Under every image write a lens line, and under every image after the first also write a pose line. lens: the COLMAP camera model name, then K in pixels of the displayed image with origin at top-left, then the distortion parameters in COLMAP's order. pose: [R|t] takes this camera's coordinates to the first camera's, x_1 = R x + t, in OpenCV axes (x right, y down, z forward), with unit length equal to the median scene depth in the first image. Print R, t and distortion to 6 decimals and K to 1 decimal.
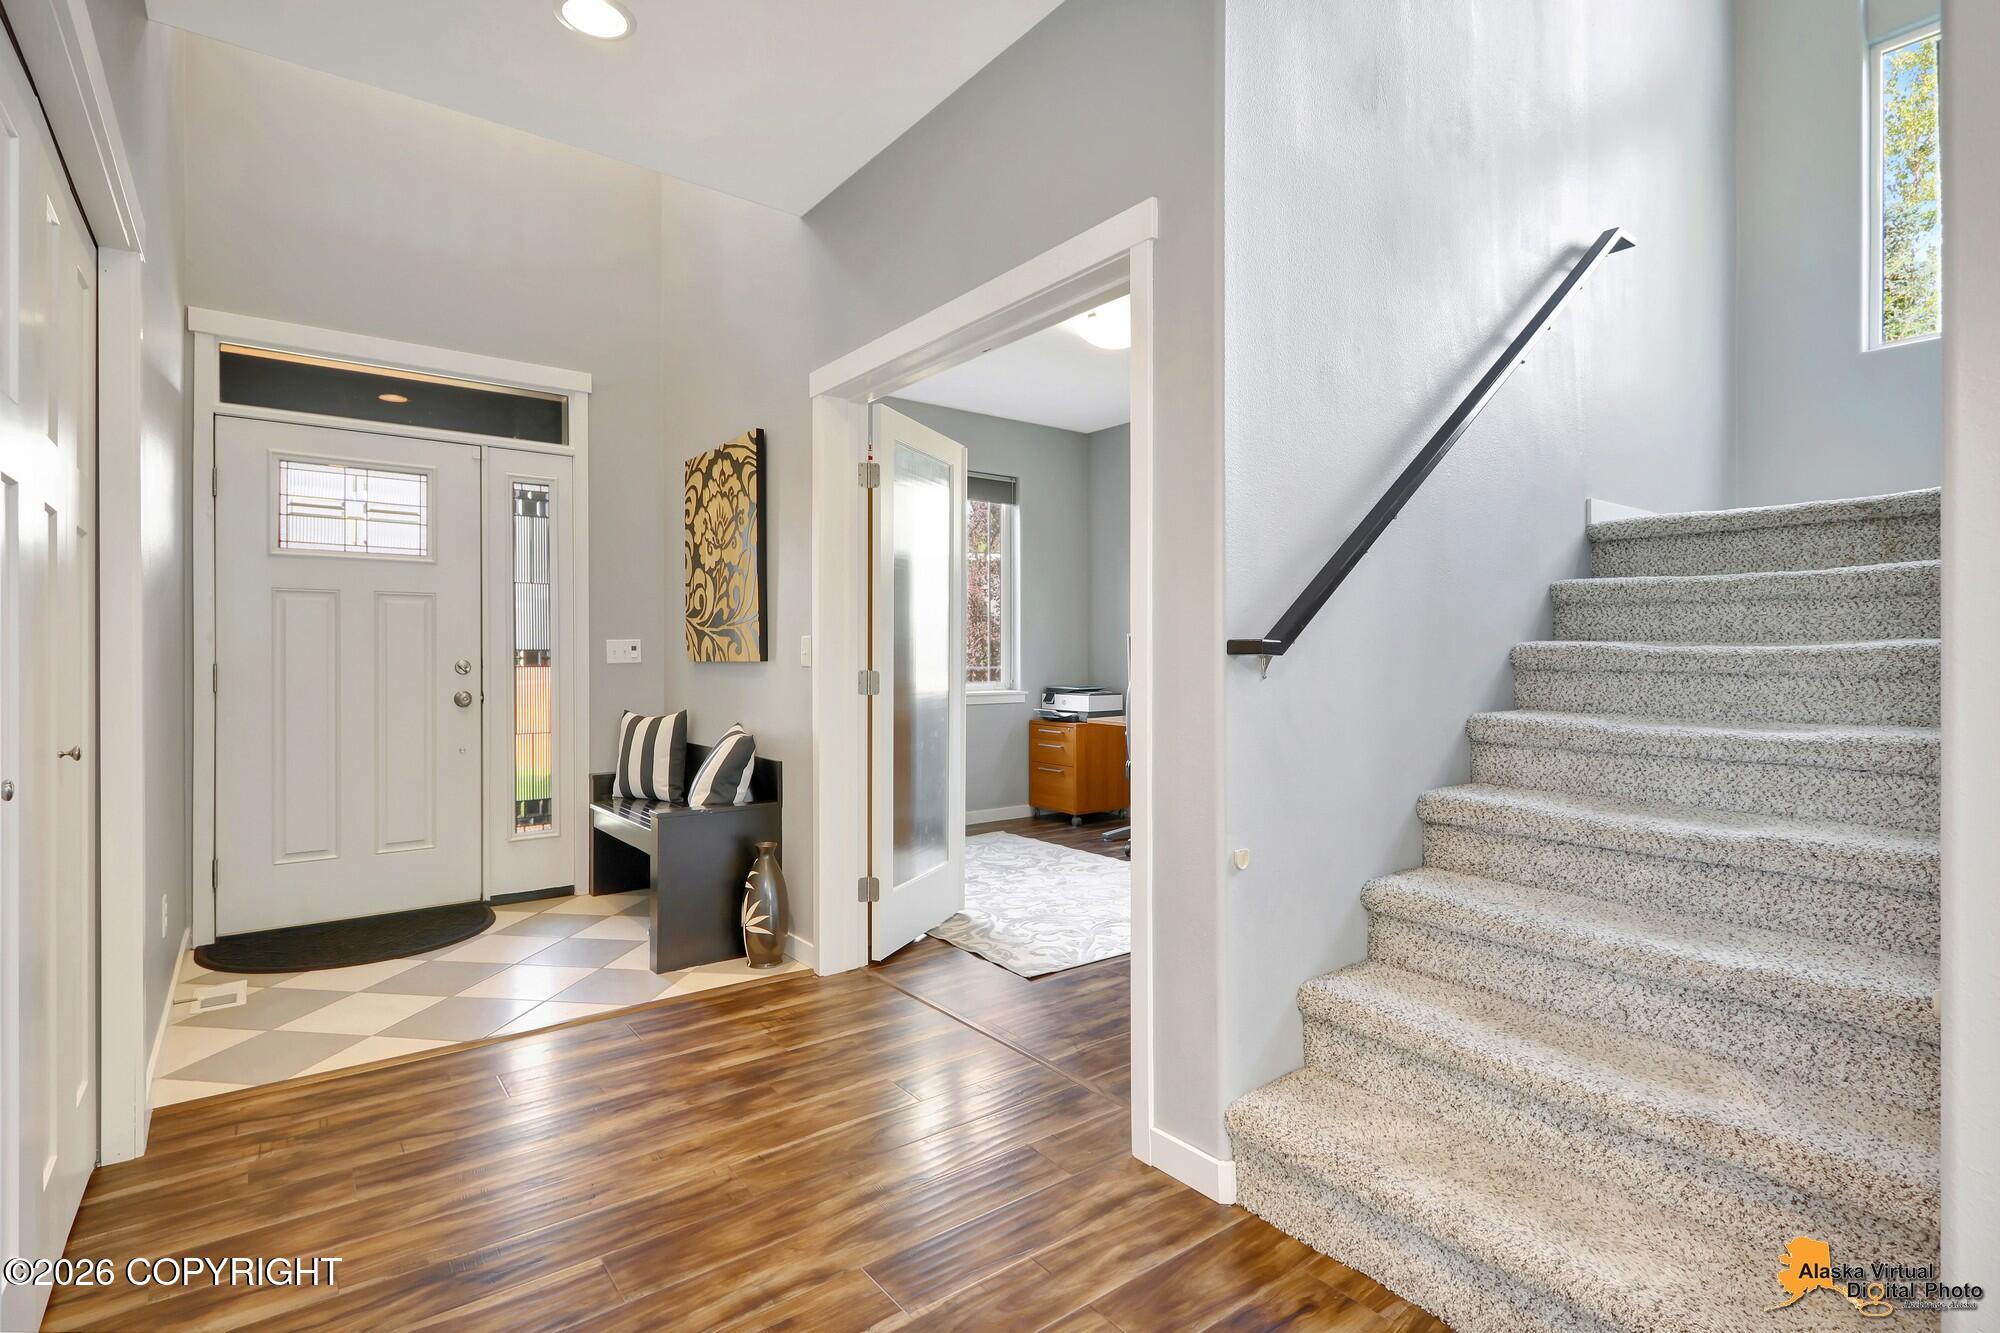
lens RADIAL K [[949.4, 0, 968.9], [0, 949.4, 662.0], [0, 0, 1]] dist [0.002681, 0.000517]
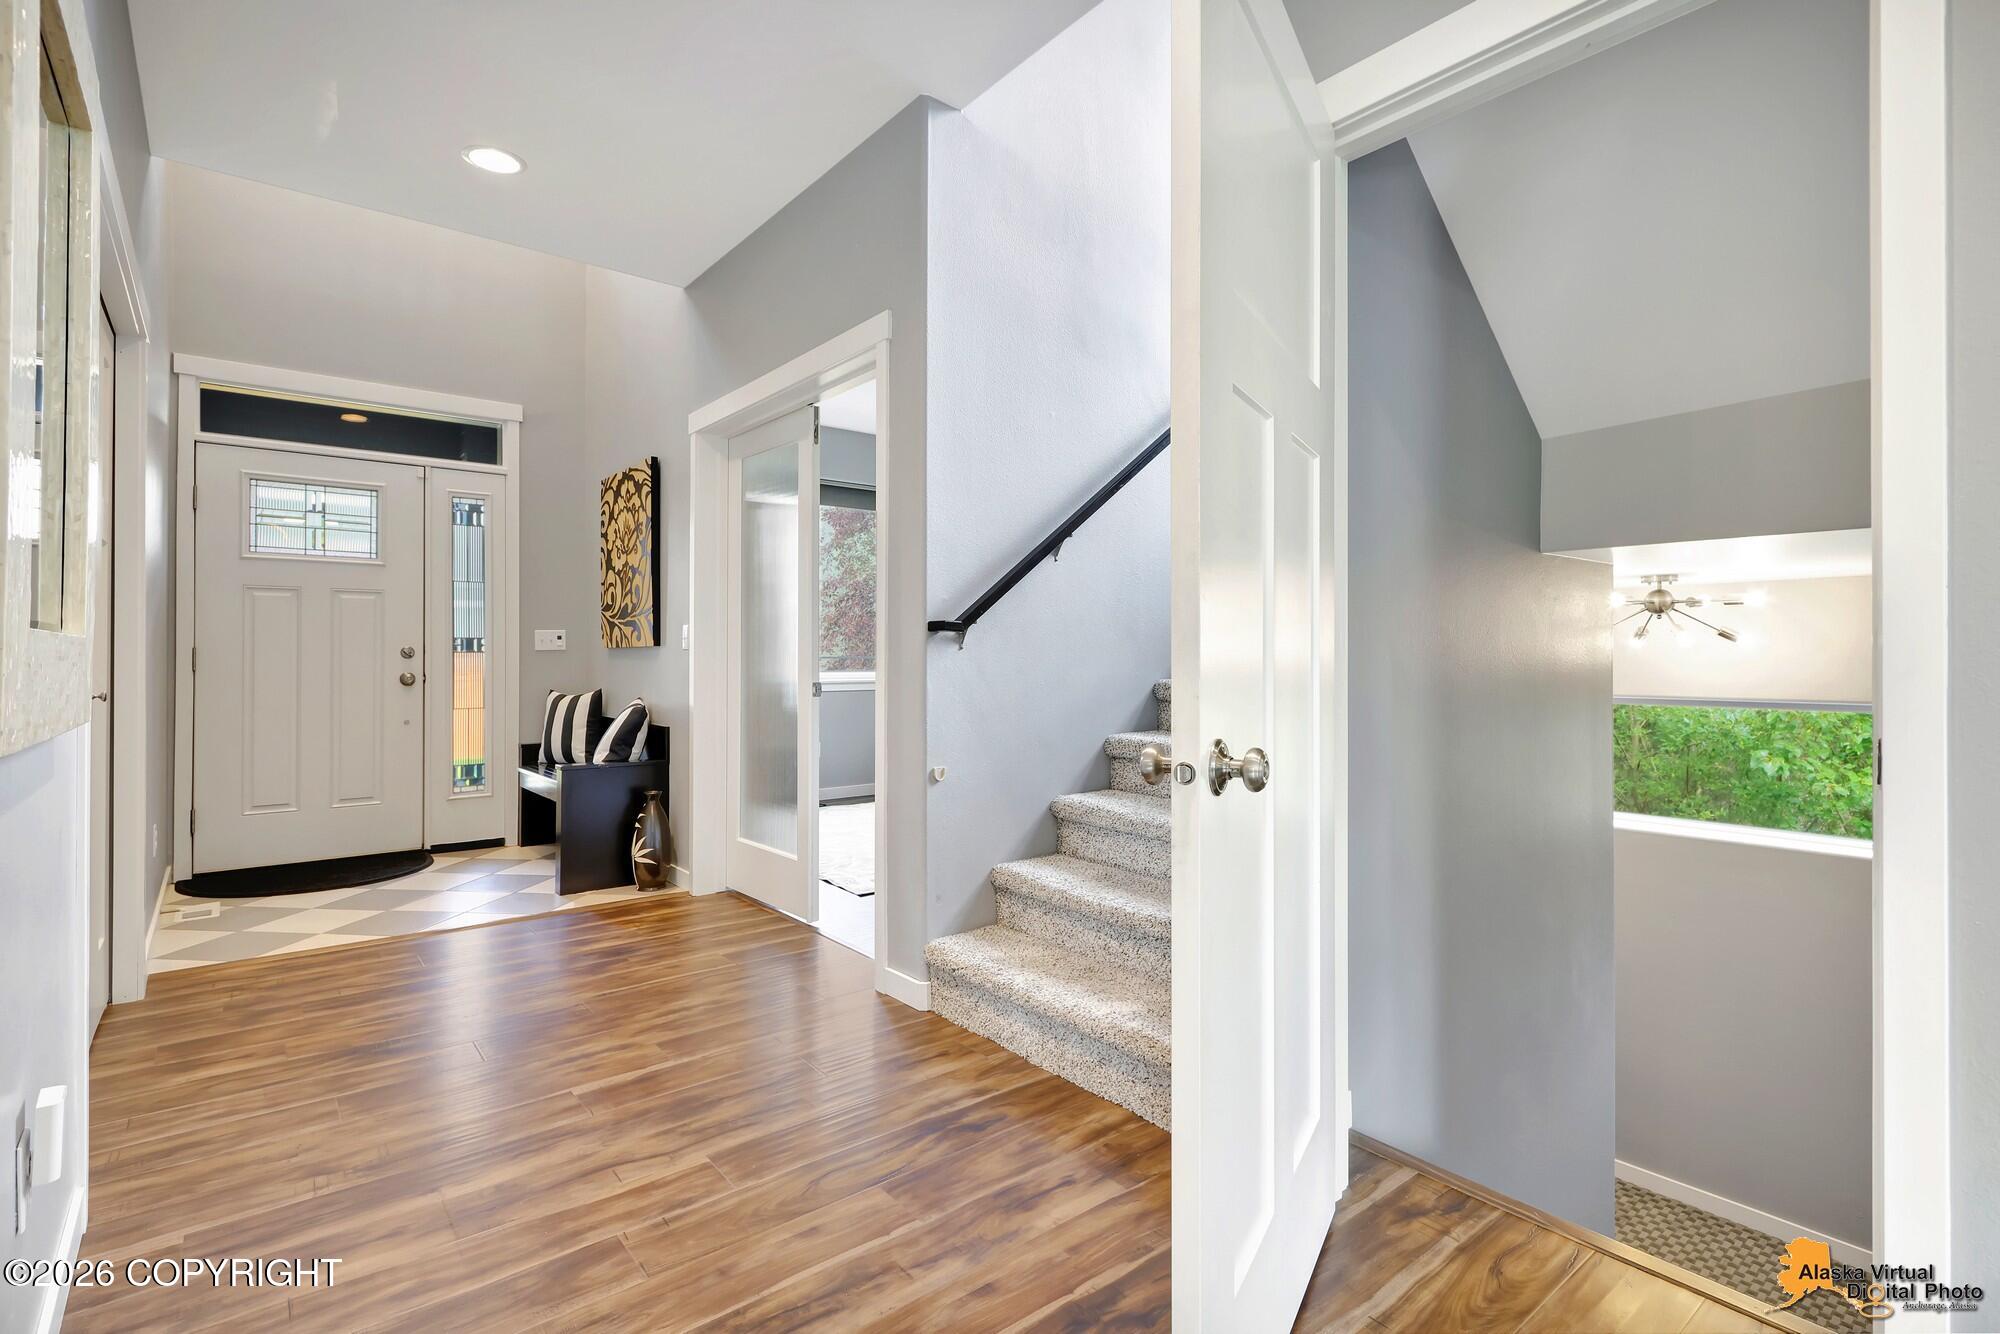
lens RADIAL K [[932.6, 0, 995.5], [0, 932.6, 654.7], [0, 0, 1]] dist [-0.001586, -0.000738]
pose [[0.998848, 0.000505, 0.047976, 0.167169], [-0.000059, 0.999957, -0.009291, 0.022106], [-0.047978, 0.009277, 0.998805, -0.229263]]
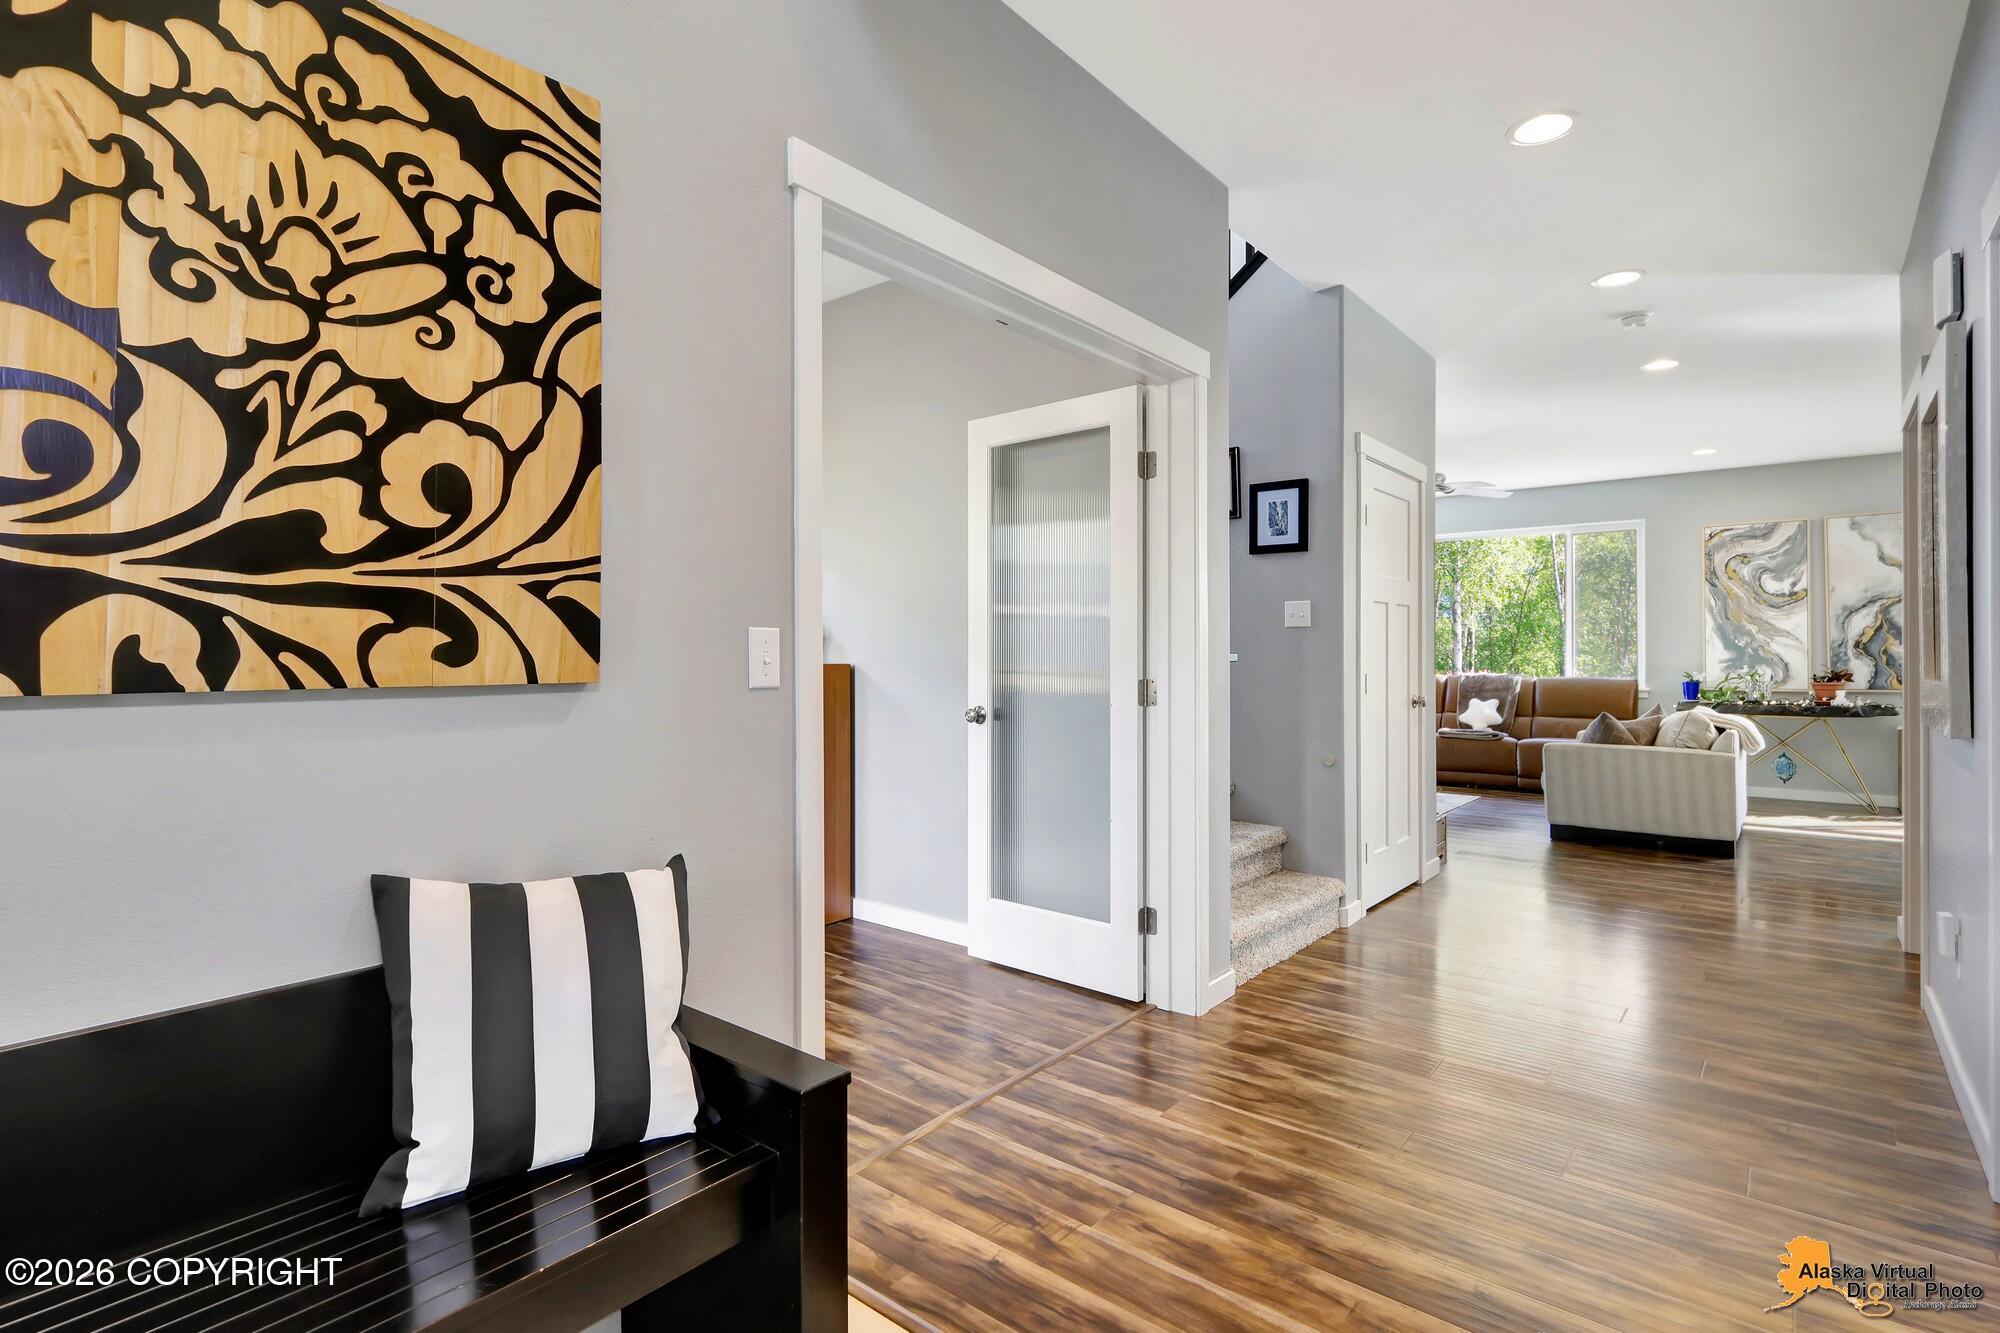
lens RADIAL K [[971.5, 0, 993.5], [0, 971.5, 650.6], [0, 0, 1]] dist [0.001365, -0.000169]
pose [[-0.239665, 0.006069, 0.970837, -0.675753], [0.005108, 0.999975, -0.004990, -0.010801], [-0.970842, 0.003763, -0.239690, 0.956277]]
